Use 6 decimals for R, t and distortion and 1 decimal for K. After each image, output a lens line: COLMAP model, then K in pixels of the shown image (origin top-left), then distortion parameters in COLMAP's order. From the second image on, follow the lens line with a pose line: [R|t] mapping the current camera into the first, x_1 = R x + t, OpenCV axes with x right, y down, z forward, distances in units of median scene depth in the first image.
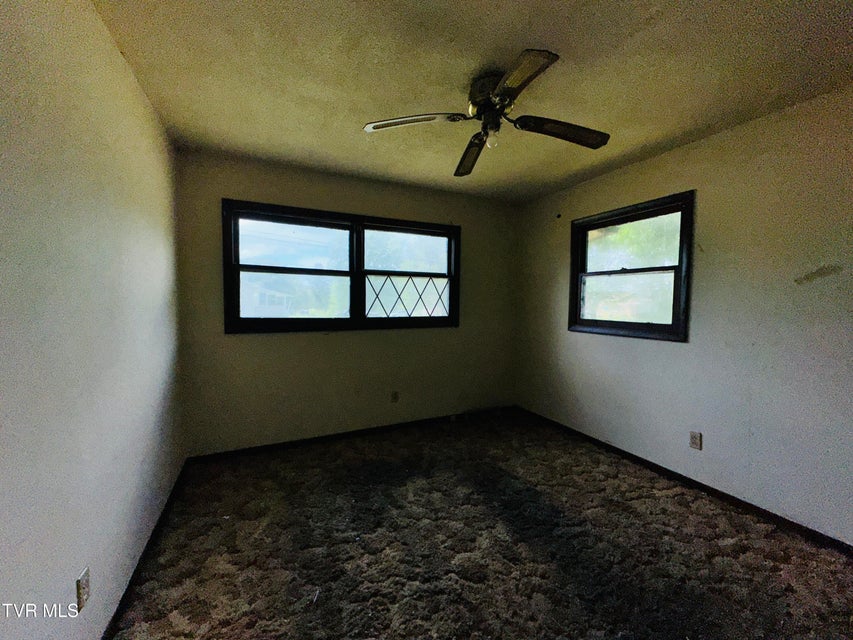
lens RADIAL K [[339.6, 0, 425.4], [0, 339.6, 320.2], [0, 0, 1]] dist [-0.002087, 0.000714]
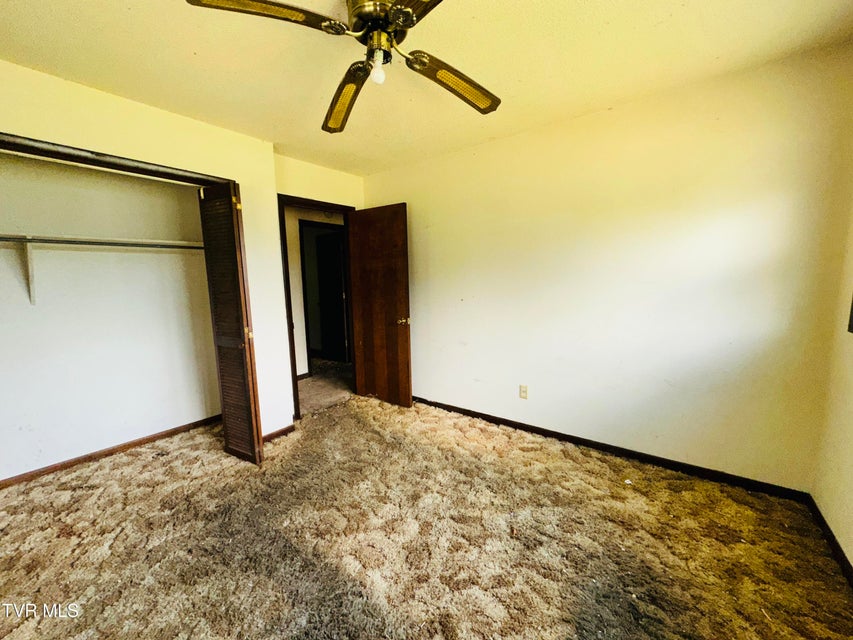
lens RADIAL K [[339.6, 0, 425.4], [0, 339.6, 320.2], [0, 0, 1]] dist [-0.002087, 0.000714]
pose [[-0.885721, 0.070913, -0.458770, 0.365115], [-0.012265, 0.984344, 0.175832, -0.081631], [0.464056, 0.161365, -0.870984, 1.343255]]
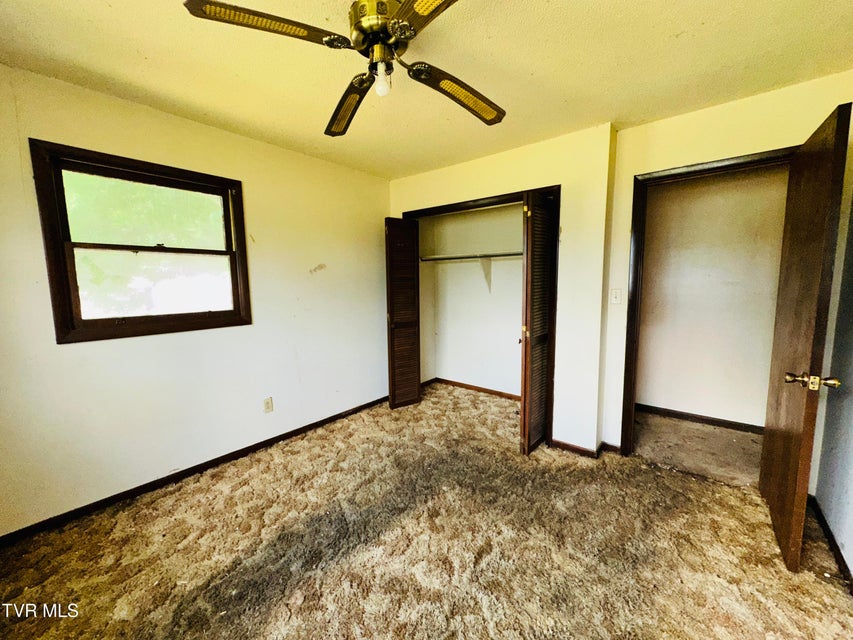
lens RADIAL K [[339.6, 0, 425.4], [0, 339.6, 320.2], [0, 0, 1]] dist [-0.002087, 0.000714]
pose [[-0.418654, -0.104068, 0.902163, -0.454675], [0.062840, 0.987712, 0.143098, -0.068579], [-0.905969, 0.116601, -0.406970, 0.953346]]
